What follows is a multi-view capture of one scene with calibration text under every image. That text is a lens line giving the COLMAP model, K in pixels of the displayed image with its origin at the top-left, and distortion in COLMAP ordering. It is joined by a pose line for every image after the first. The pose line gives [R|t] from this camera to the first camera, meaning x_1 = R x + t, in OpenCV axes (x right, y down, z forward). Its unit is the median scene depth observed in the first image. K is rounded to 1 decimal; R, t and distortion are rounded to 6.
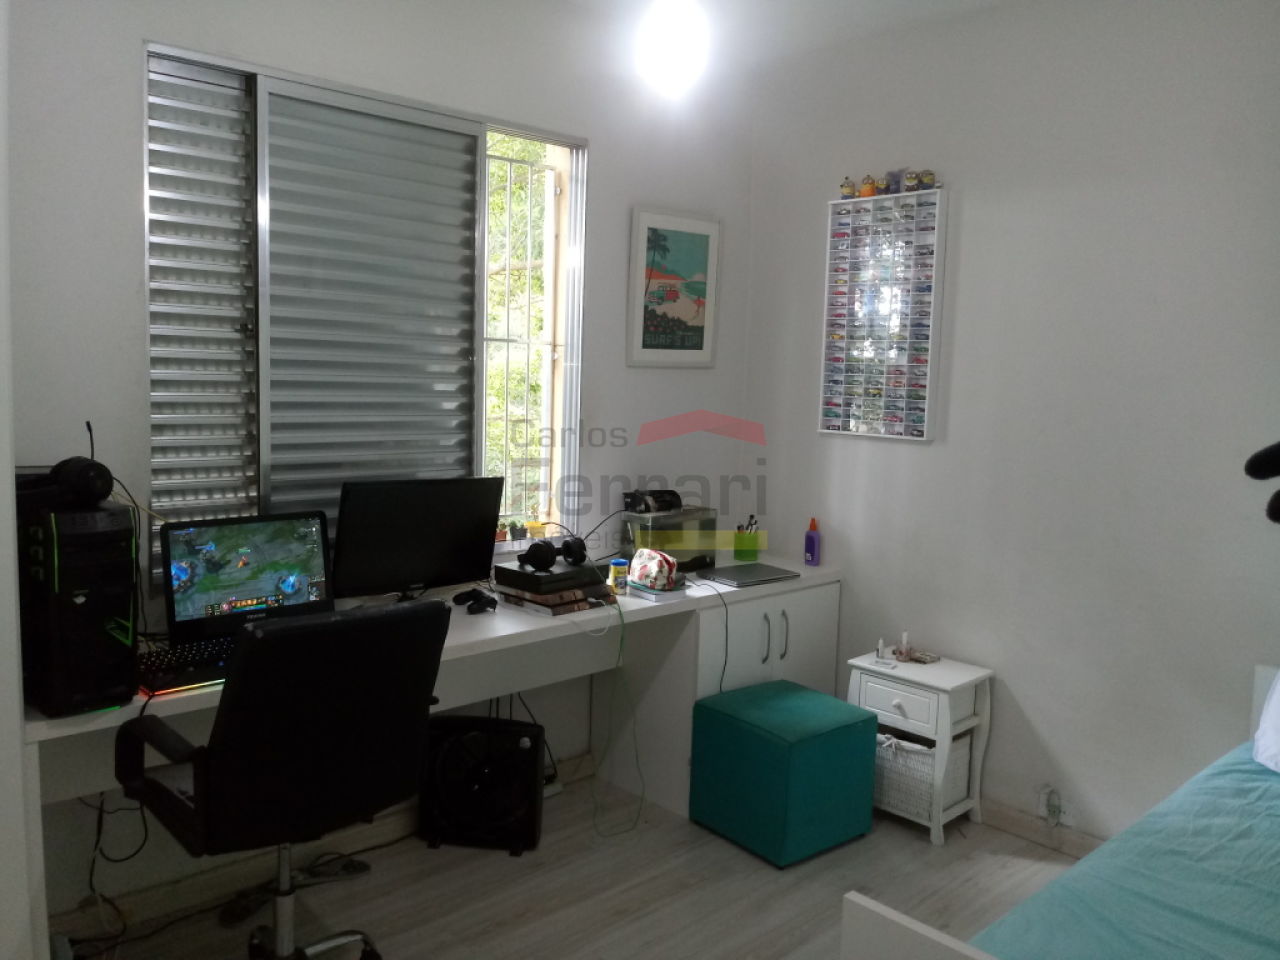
lens RADIAL K [[1028.1, 0, 639.8], [0, 1028.1, 469.8], [0, 0, 1]] dist [0.028471, -0.069797]
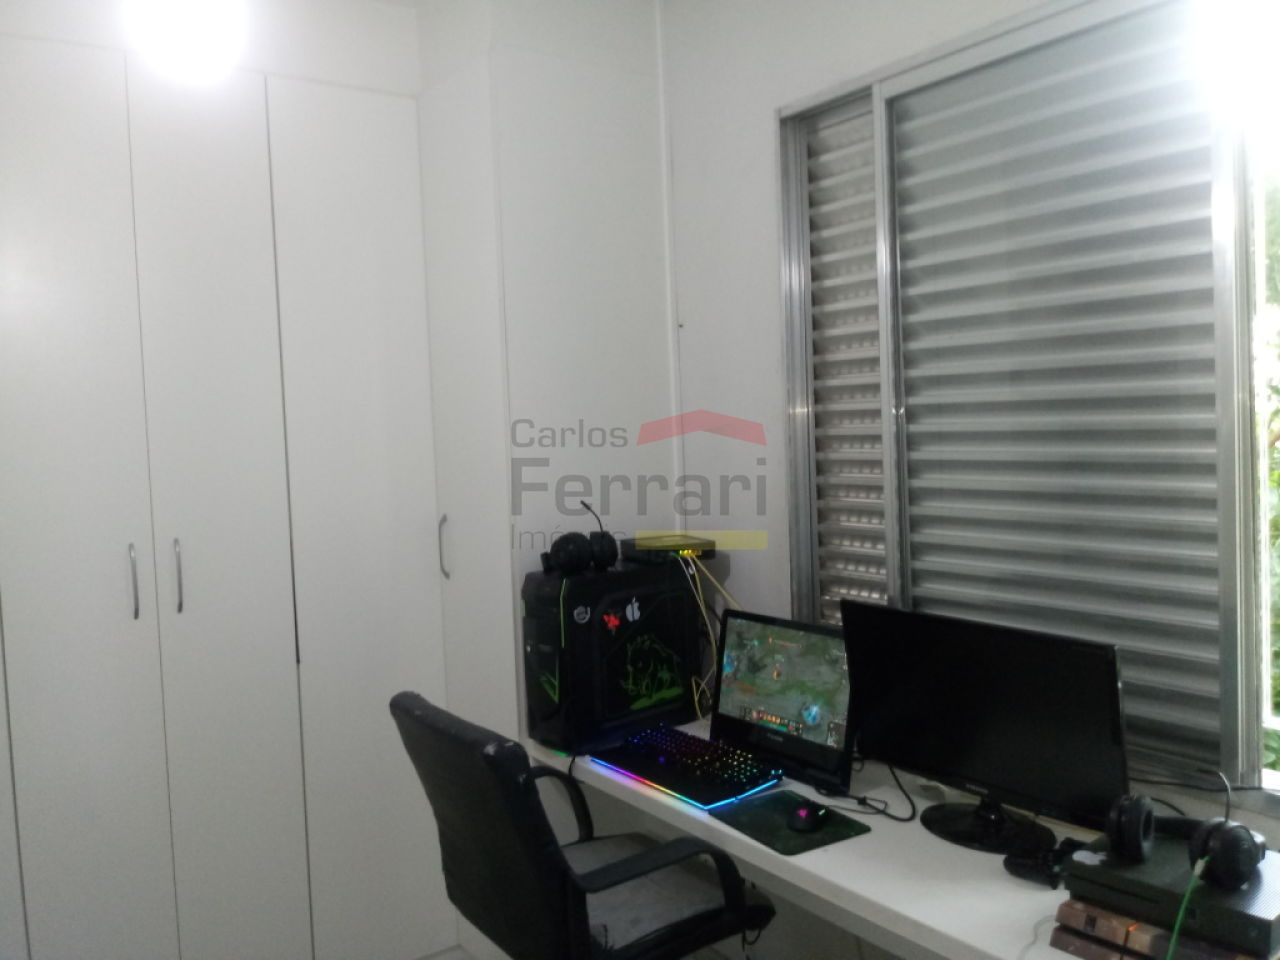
lens RADIAL K [[1028.1, 0, 639.8], [0, 1028.1, 469.8], [0, 0, 1]] dist [0.028471, -0.069797]
pose [[-0.118306, 0.023637, -0.992696, 0.476976], [-0.064406, 0.997429, 0.031426, -0.097581], [0.990886, 0.067653, -0.116479, 0.965746]]
